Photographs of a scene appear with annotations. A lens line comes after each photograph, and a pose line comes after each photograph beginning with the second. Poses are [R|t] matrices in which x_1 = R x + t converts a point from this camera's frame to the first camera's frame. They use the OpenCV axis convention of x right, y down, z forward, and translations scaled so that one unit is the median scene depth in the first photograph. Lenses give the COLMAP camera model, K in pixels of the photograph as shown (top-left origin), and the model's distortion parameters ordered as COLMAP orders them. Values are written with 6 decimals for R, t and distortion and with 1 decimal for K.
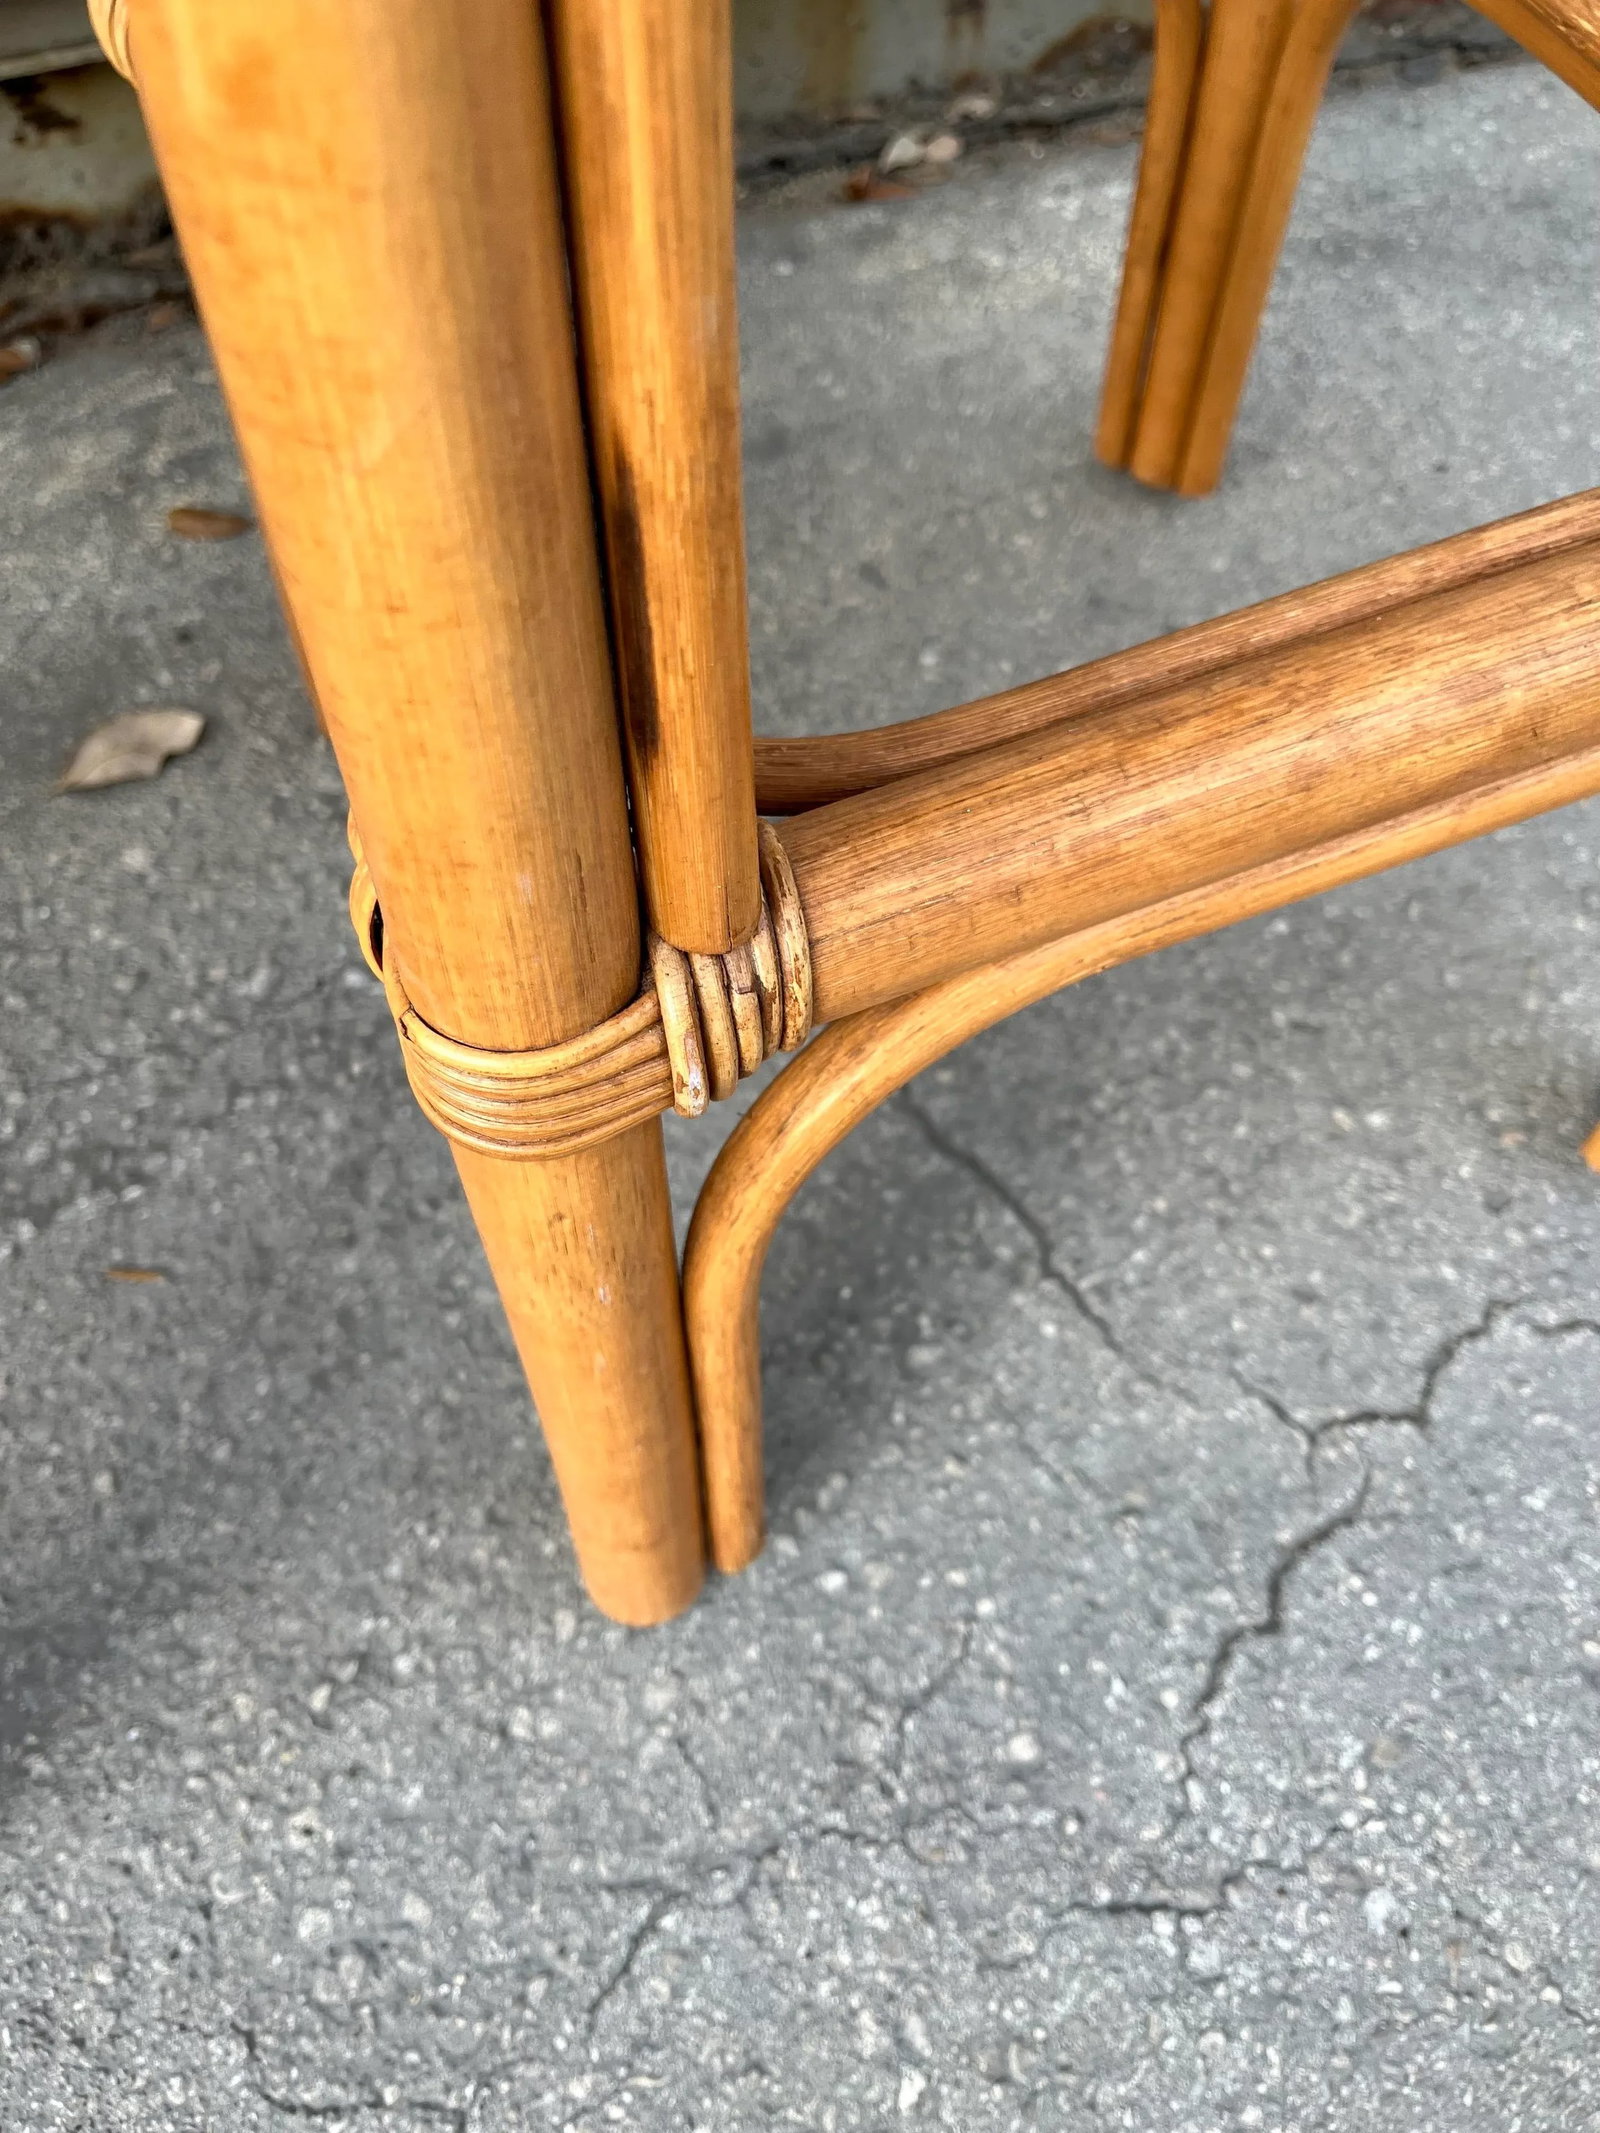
lens RADIAL K [[1660.0, 0, 811.4], [0, 1660.0, 1057.3], [0, 0, 1]] dist [0.041996, -0.087123]
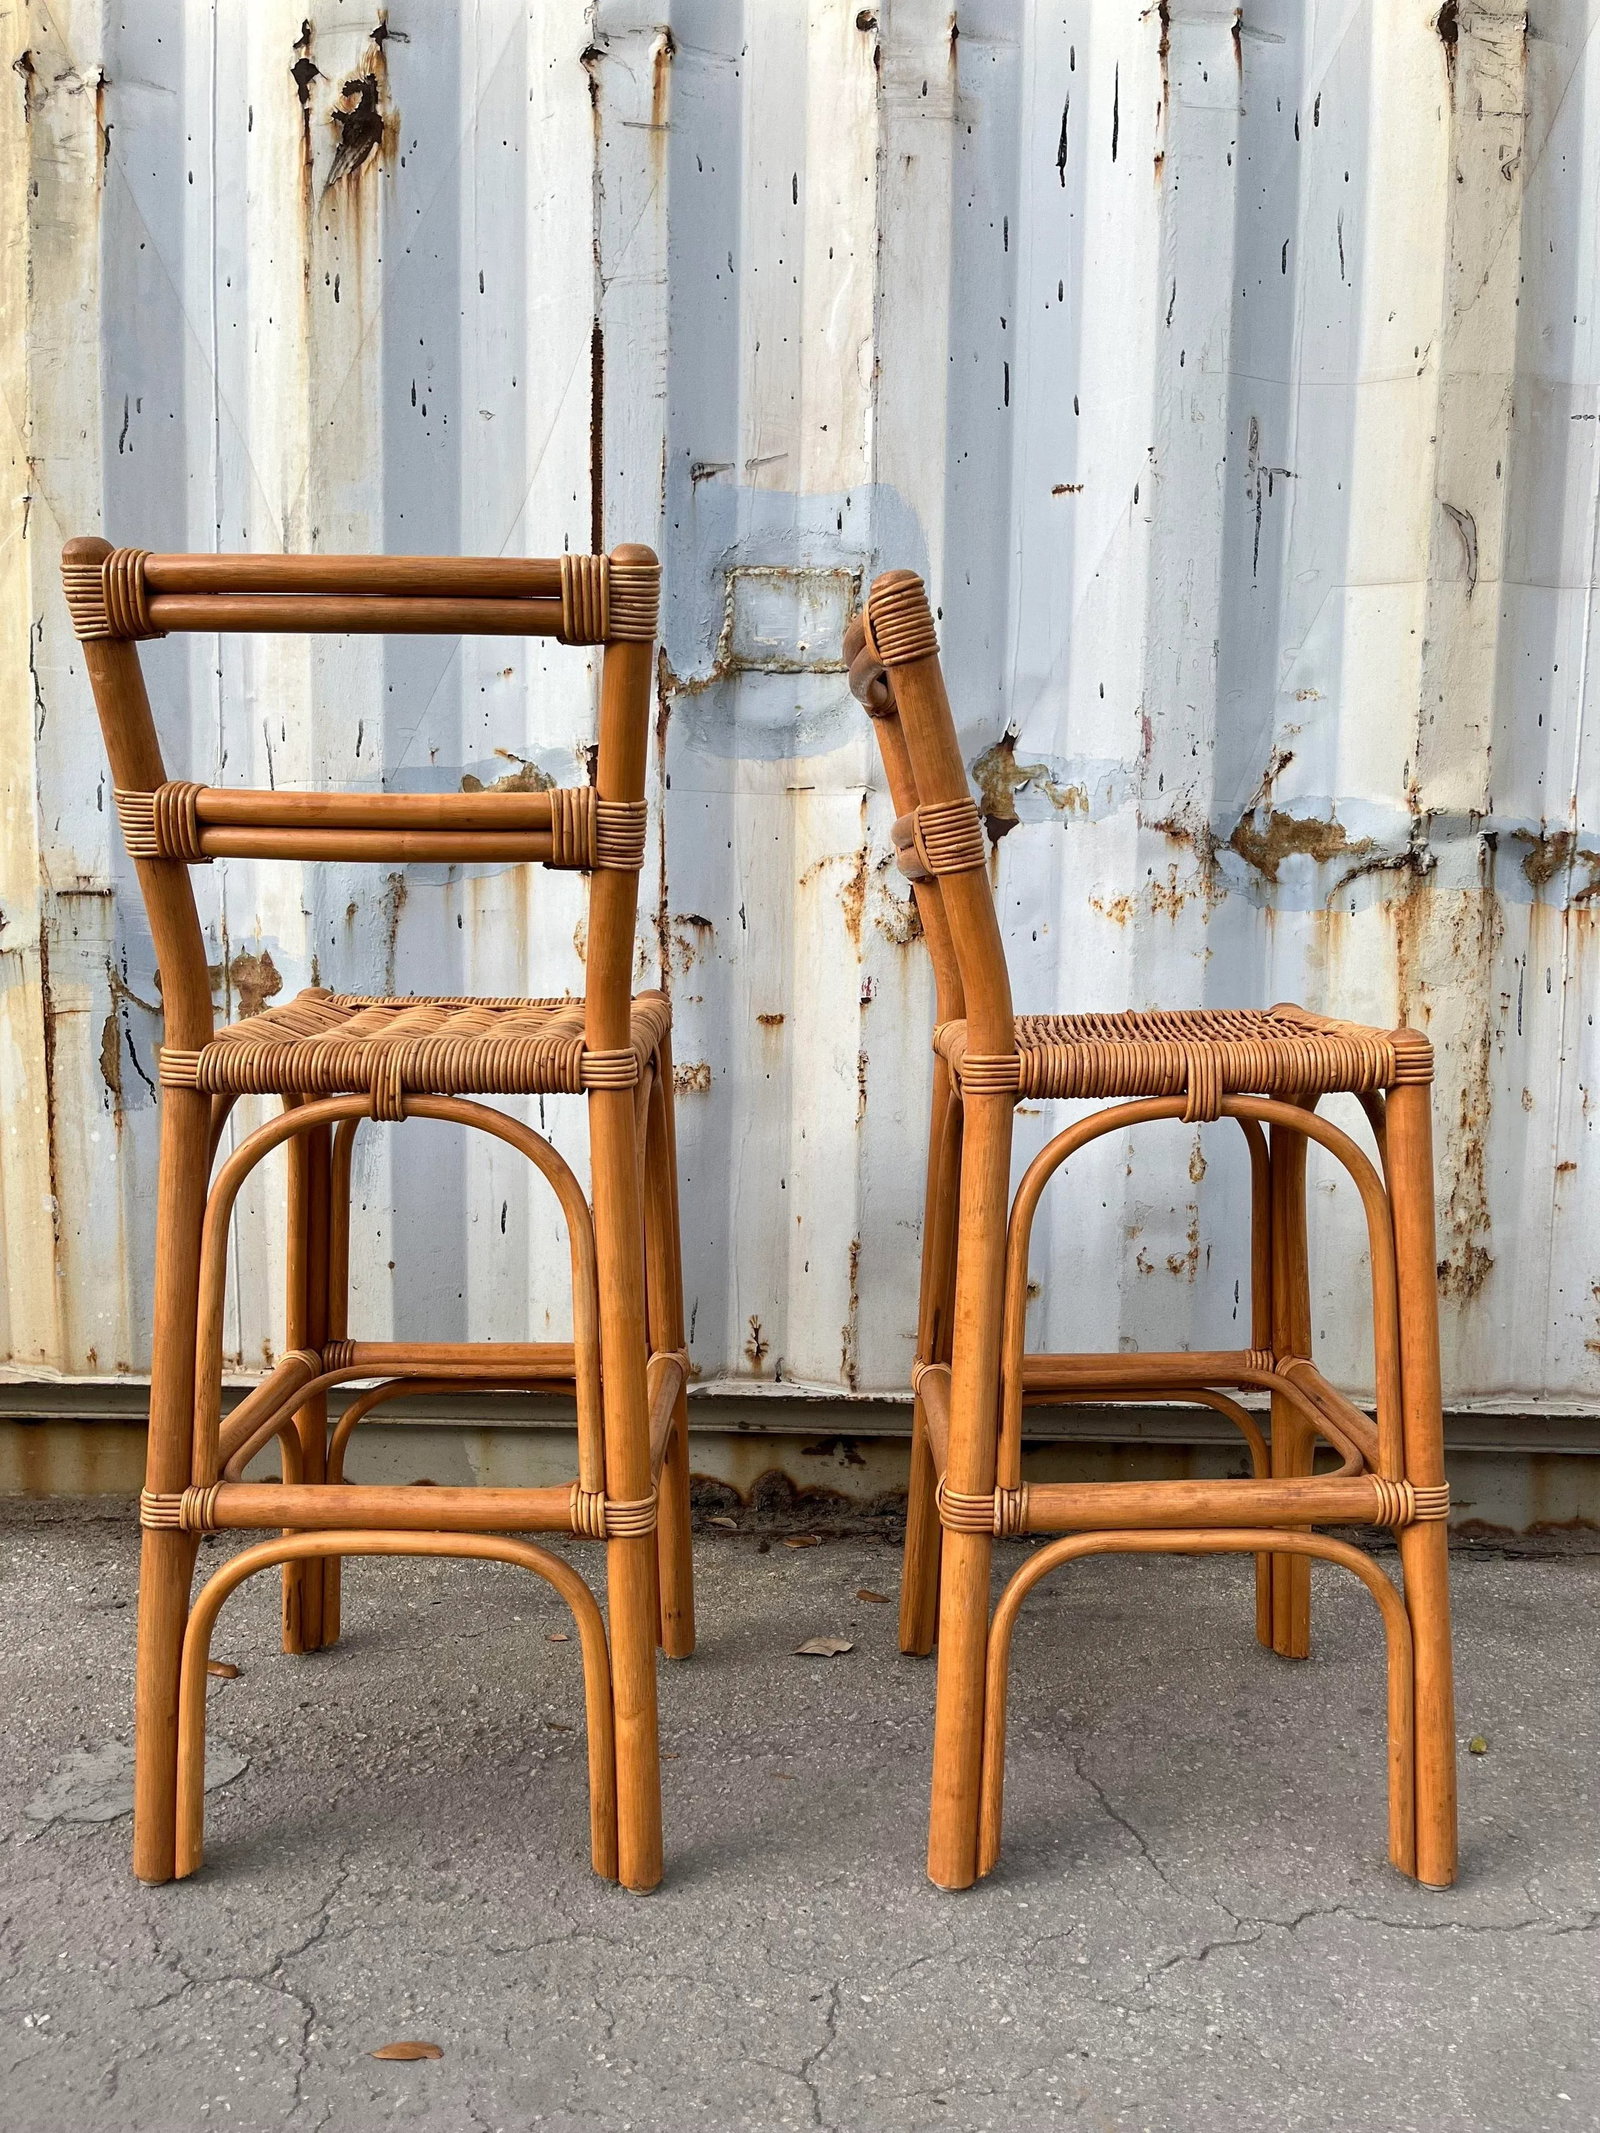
lens RADIAL K [[1609.4, 0, 810.1], [0, 1609.4, 1058.8], [0, 0, 1]] dist [0.052645, -0.078984]
pose [[0.934017, 0.040551, -0.354920, 0.534227], [-0.309424, 0.588342, -0.747068, 1.507685], [0.178520, 0.807595, 0.562069, -1.453535]]
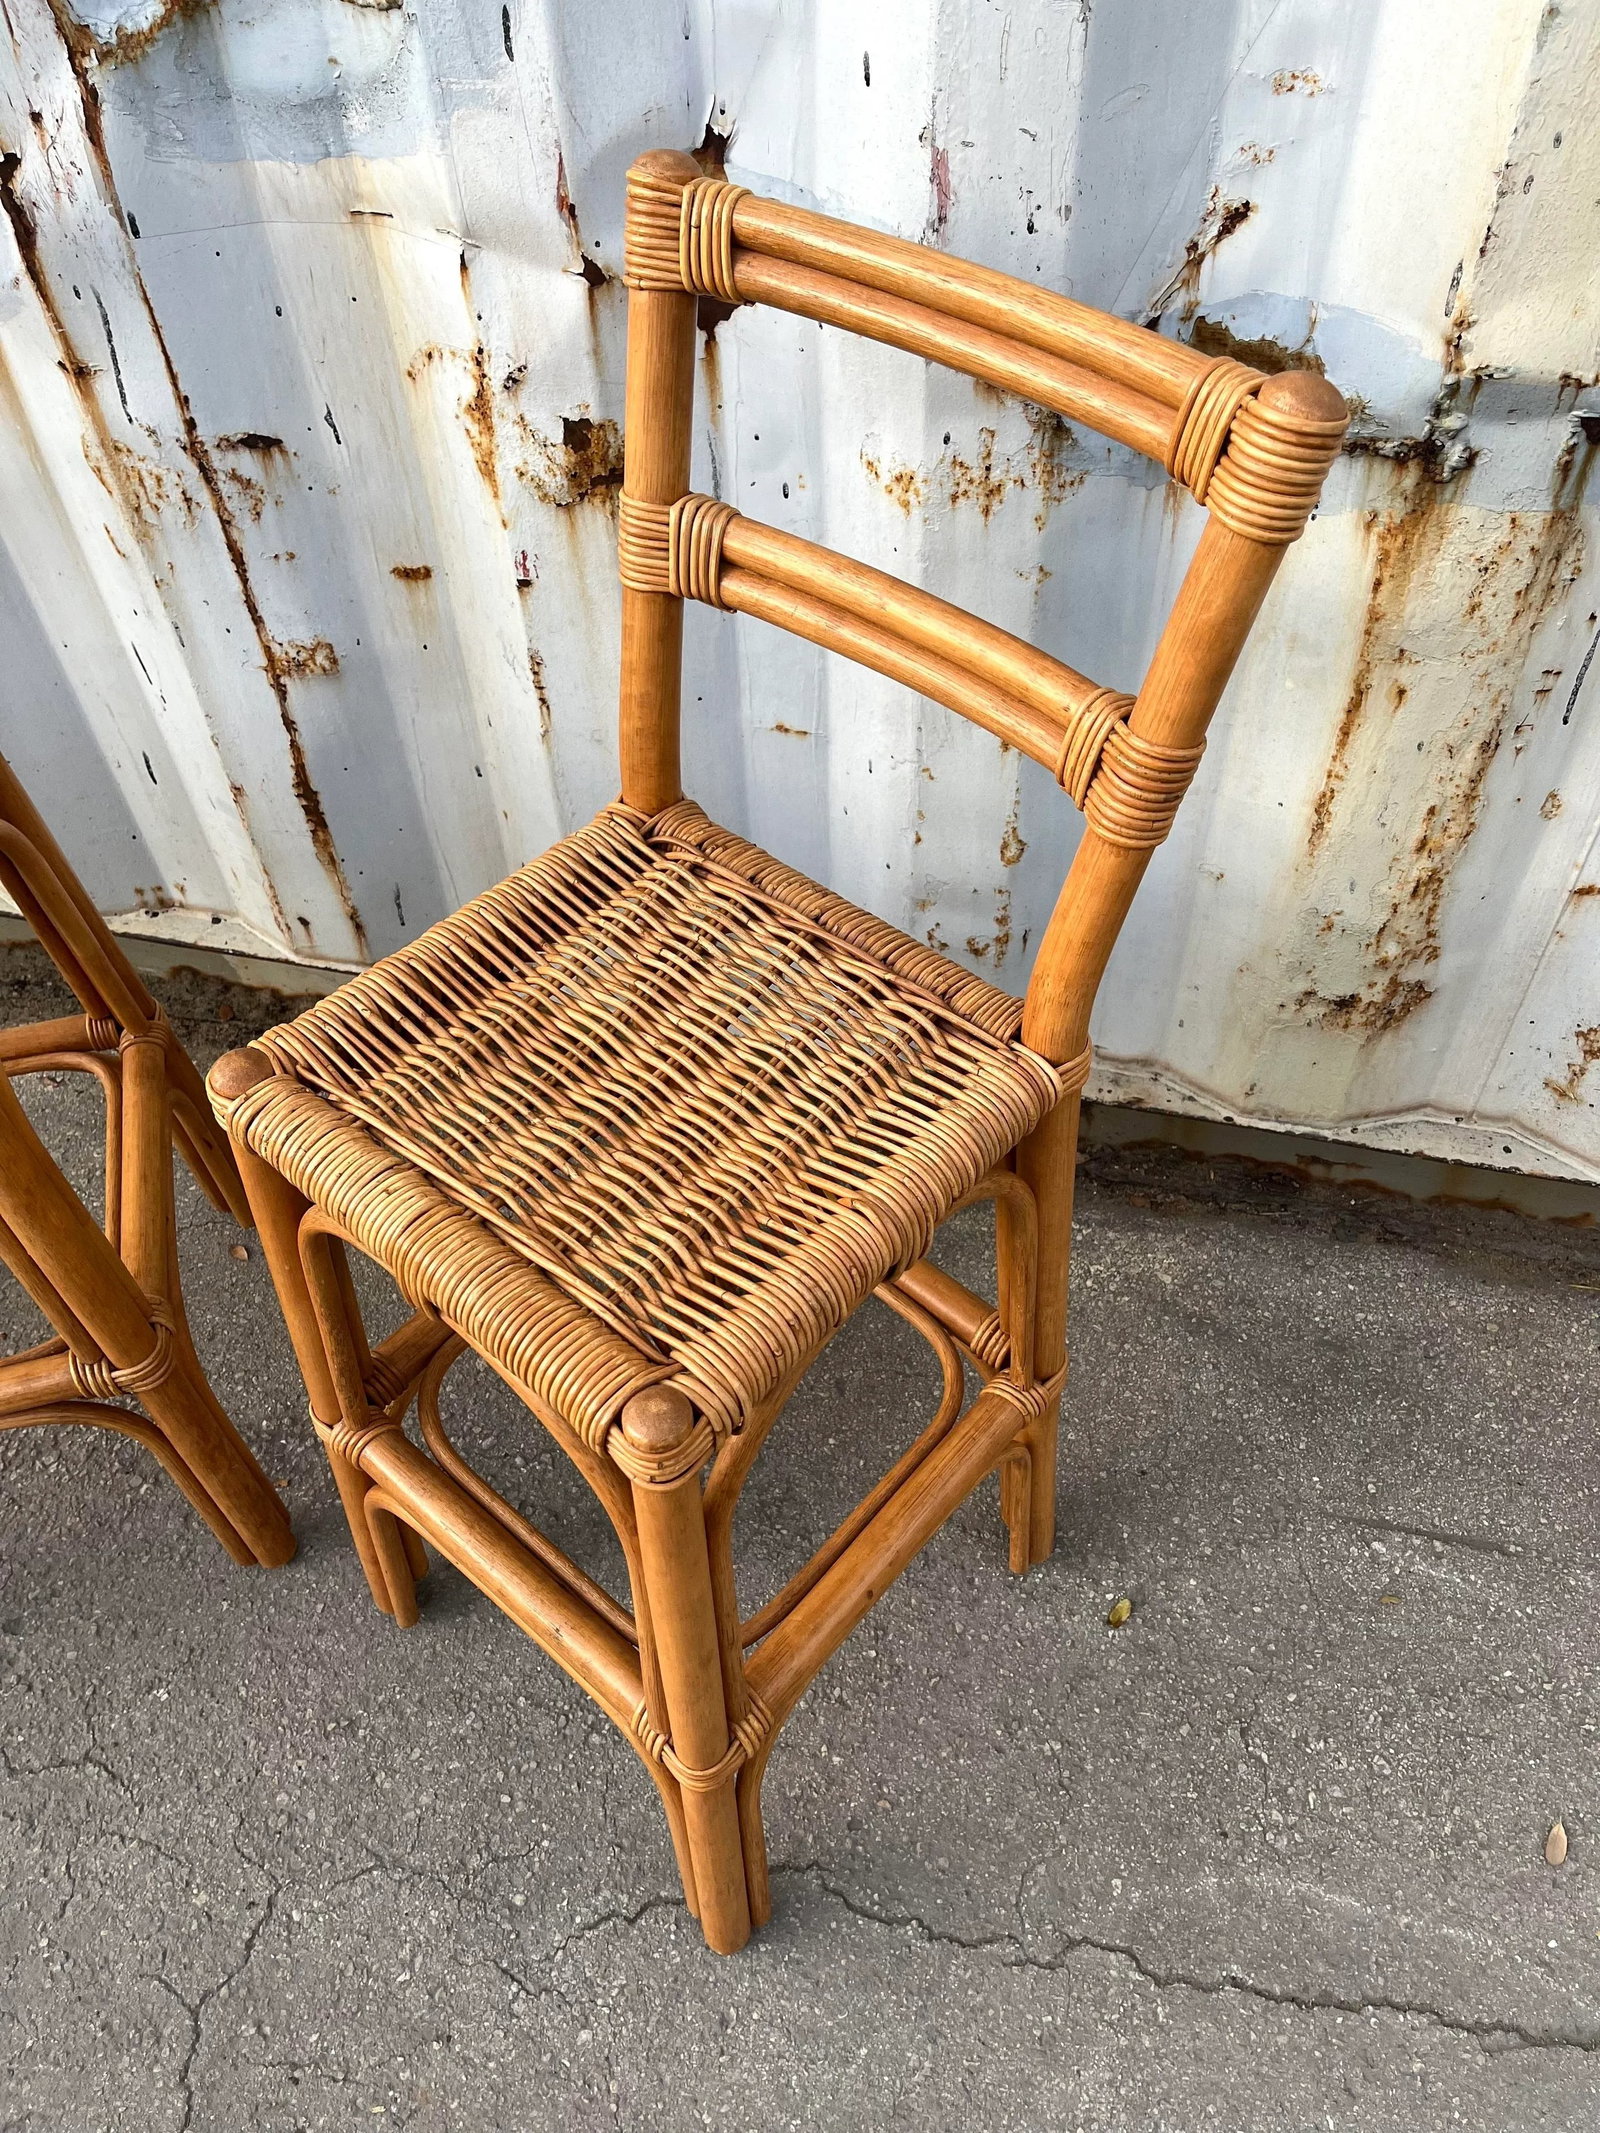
lens RADIAL K [[1620.4, 0, 808.2], [0, 1620.4, 1065.1], [0, 0, 1]] dist [0.062709, -0.093556]
pose [[0.830693, 0.400731, -0.386476, 0.921028], [-0.459762, 0.885255, -0.070306, -0.715931], [0.313956, 0.236090, 0.919616, -1.410036]]
